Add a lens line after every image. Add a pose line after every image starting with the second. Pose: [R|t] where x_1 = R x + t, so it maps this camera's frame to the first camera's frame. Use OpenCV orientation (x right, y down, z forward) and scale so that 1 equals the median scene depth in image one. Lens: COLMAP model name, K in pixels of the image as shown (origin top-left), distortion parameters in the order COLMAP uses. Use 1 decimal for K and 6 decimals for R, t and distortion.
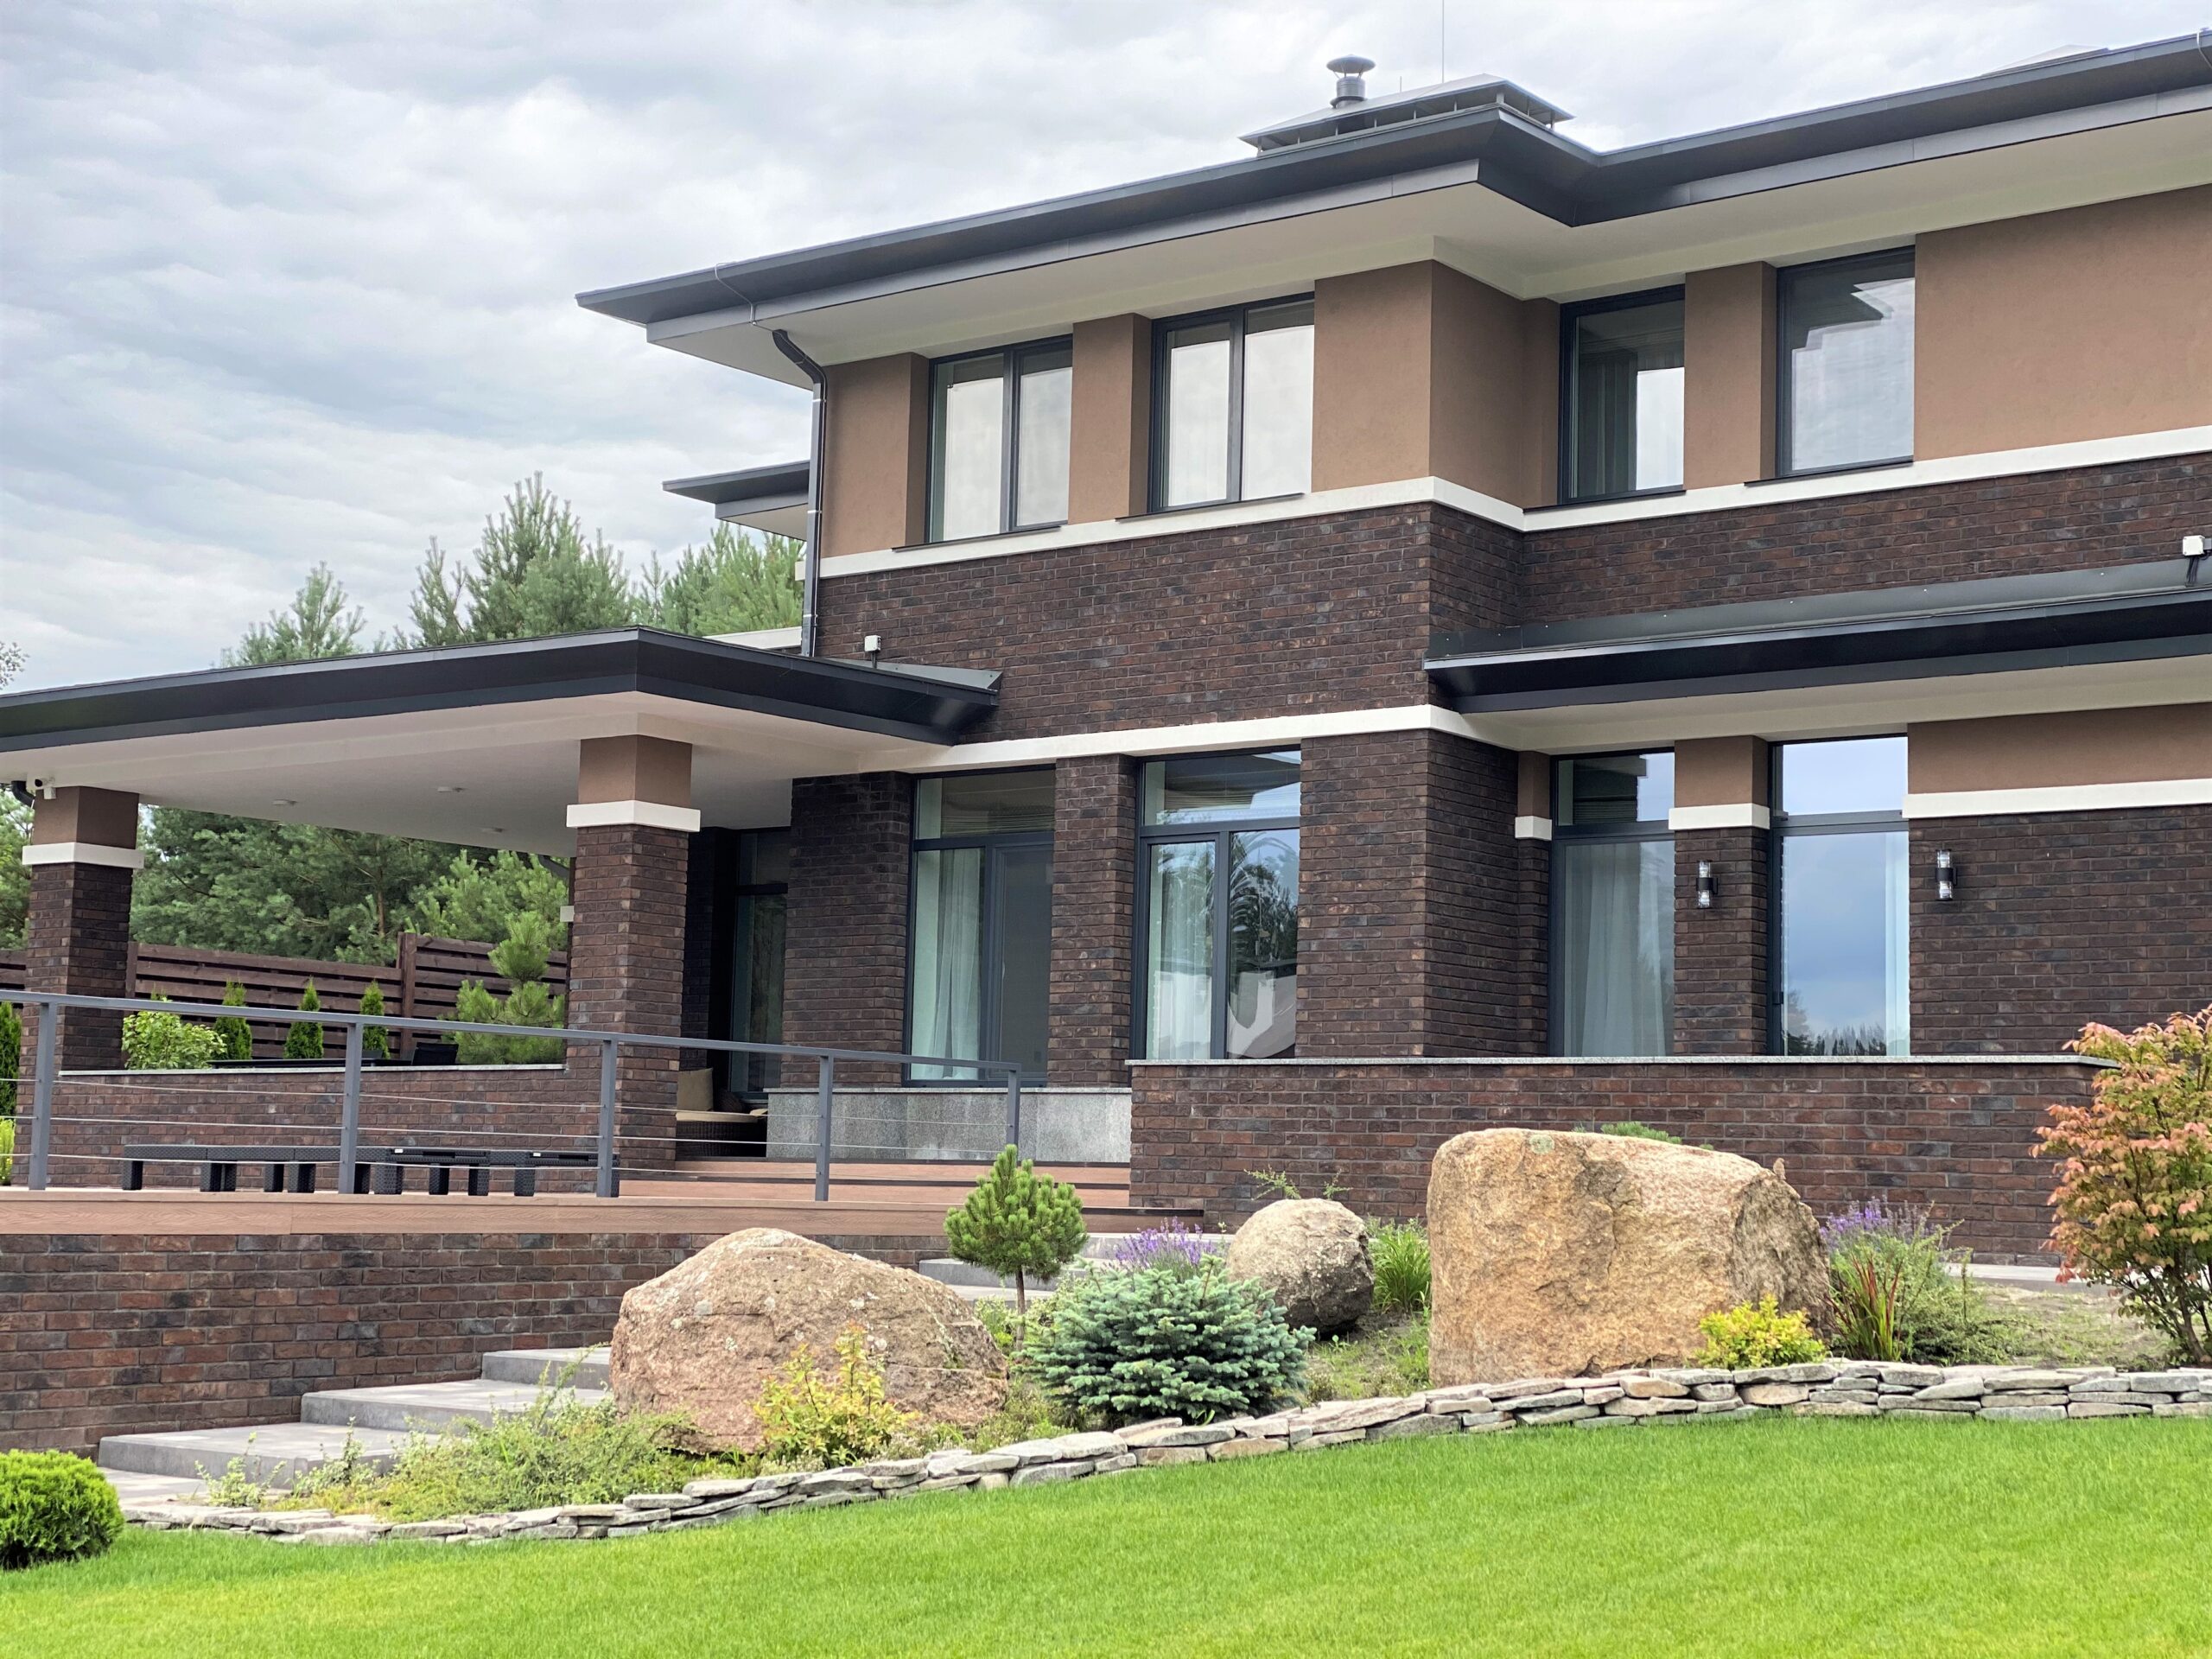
lens RADIAL K [[3355.0, 0, 1106.0], [0, 3355.0, 829.5], [0, 0, 1]] dist [0.021670, 0.069332]
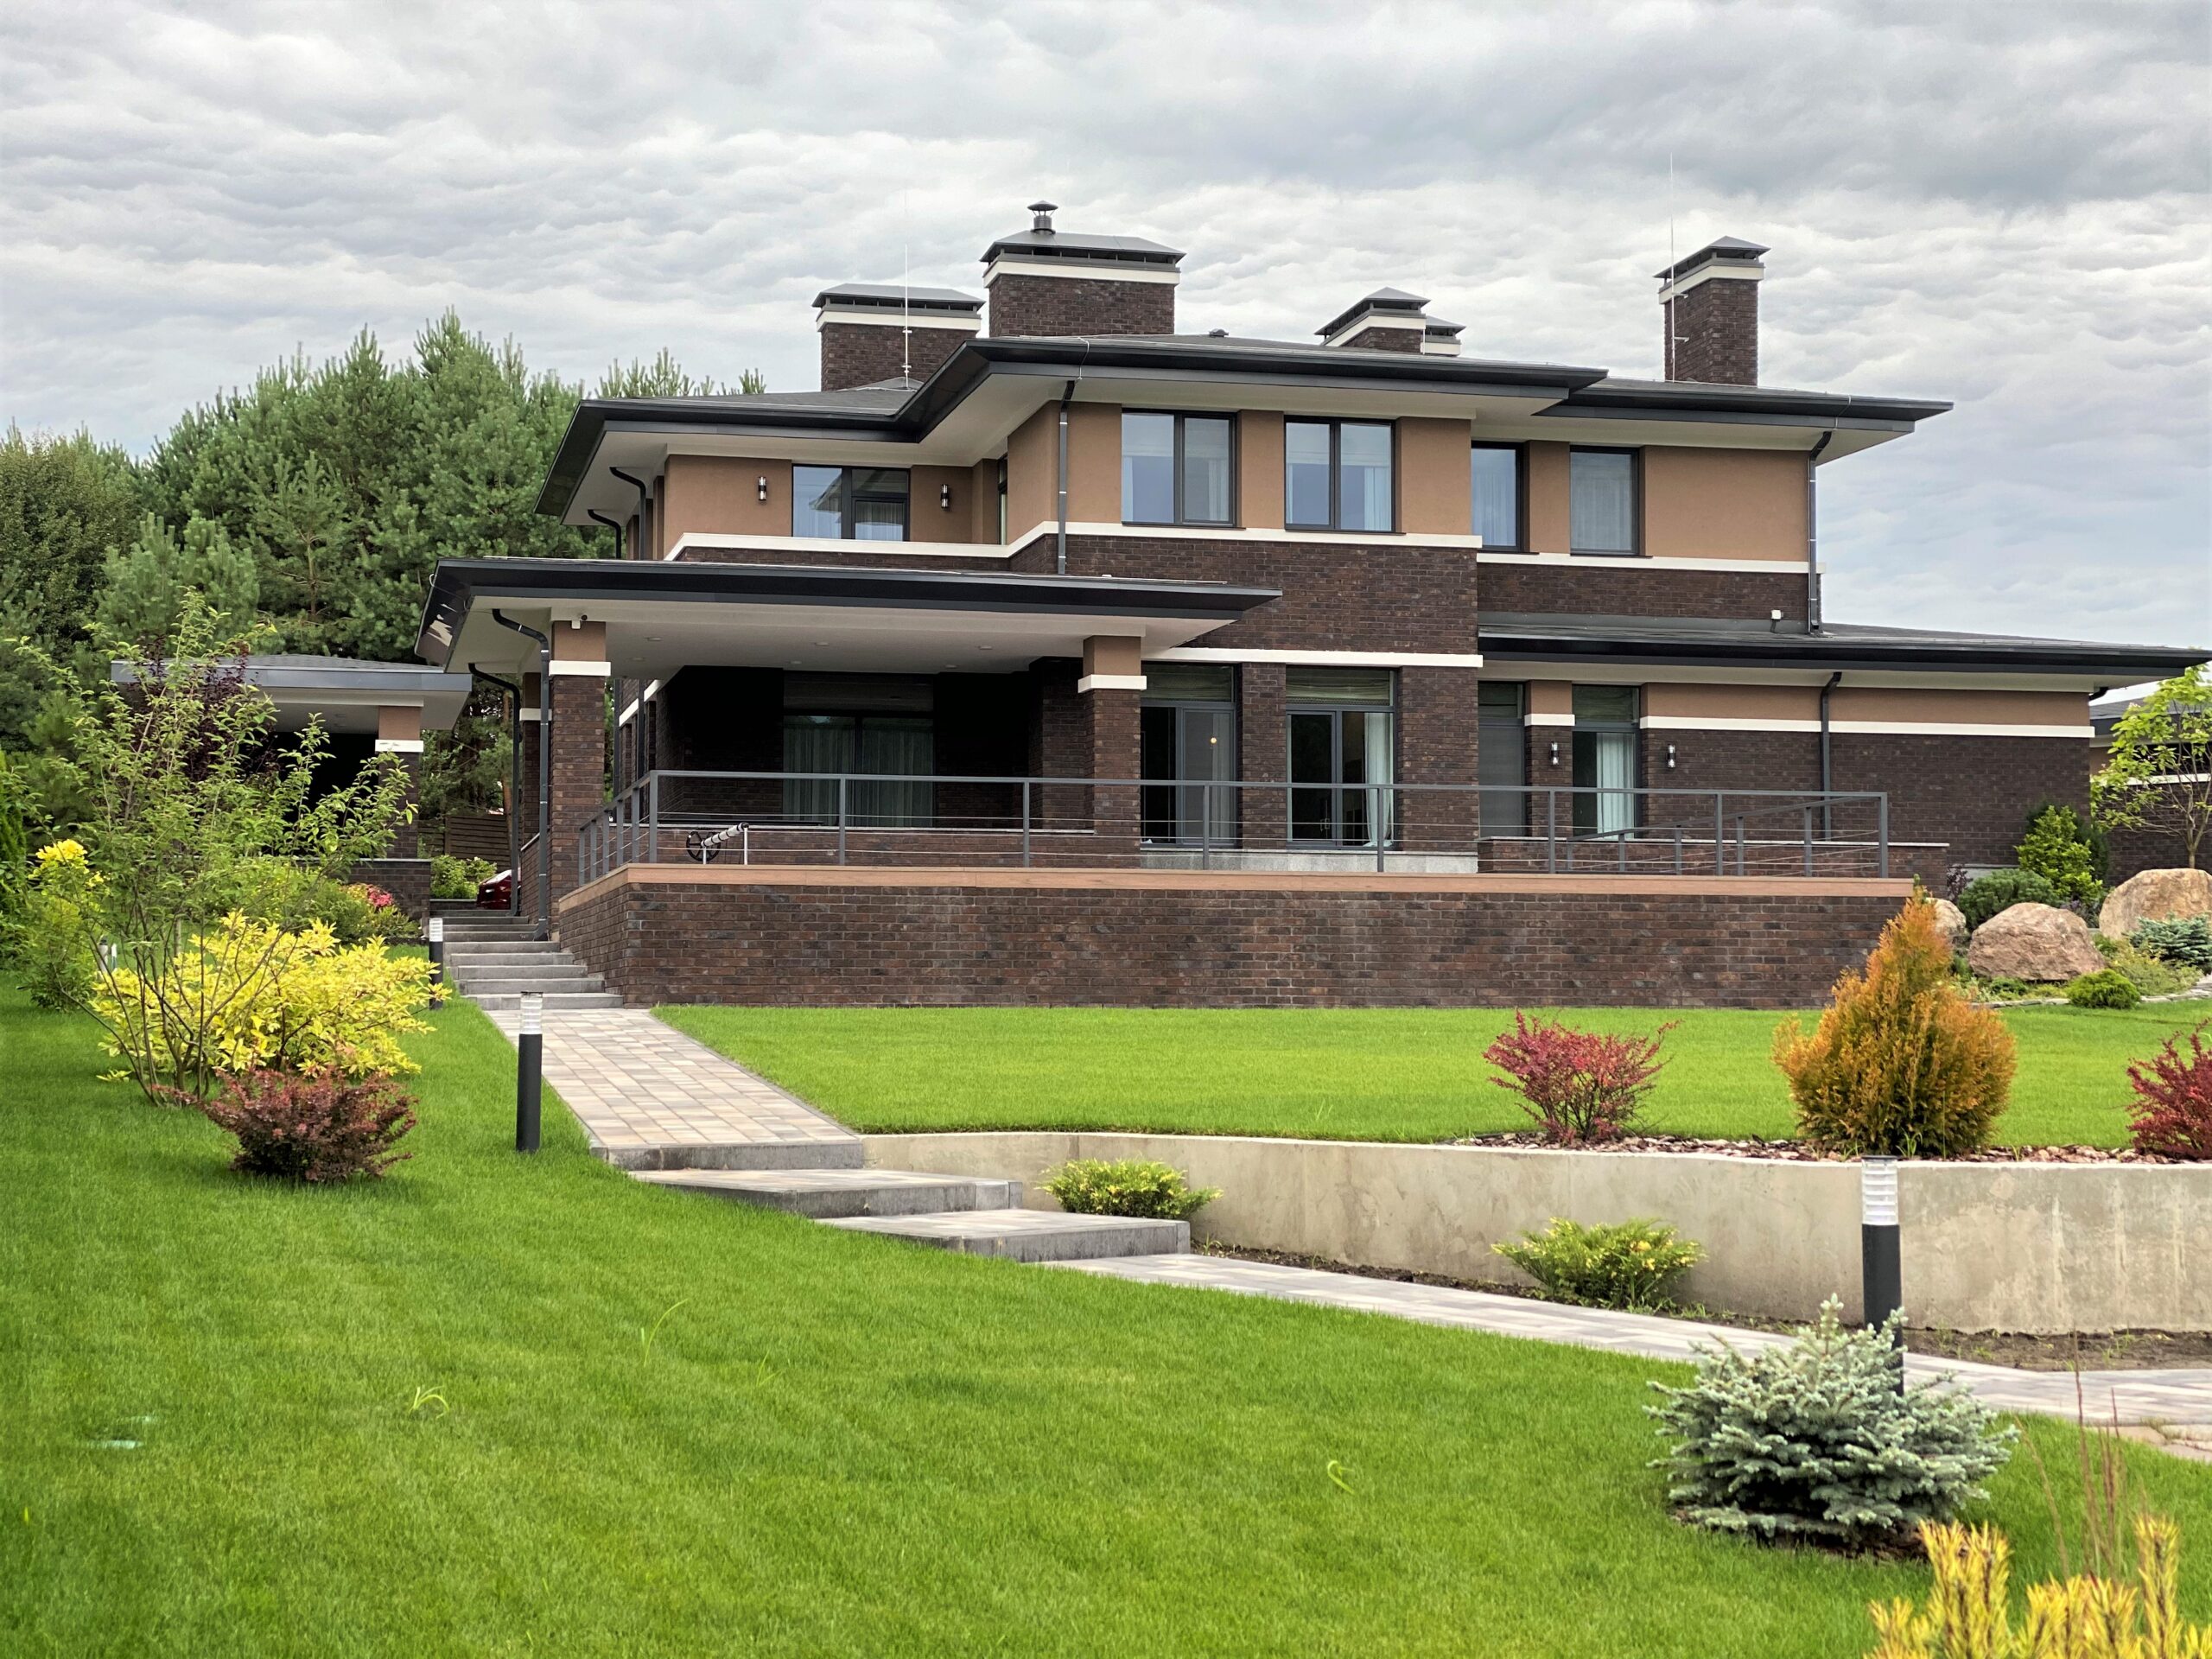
lens RADIAL K [[3355.0, 0, 1106.0], [0, 3355.0, 829.5], [0, 0, 1]] dist [0.021670, 0.069332]
pose [[0.628087, 0.022640, 0.777814, -1.496294], [-0.071058, 0.997069, 0.028358, 0.022808], [-0.774892, -0.073081, 0.627855, -0.052231]]
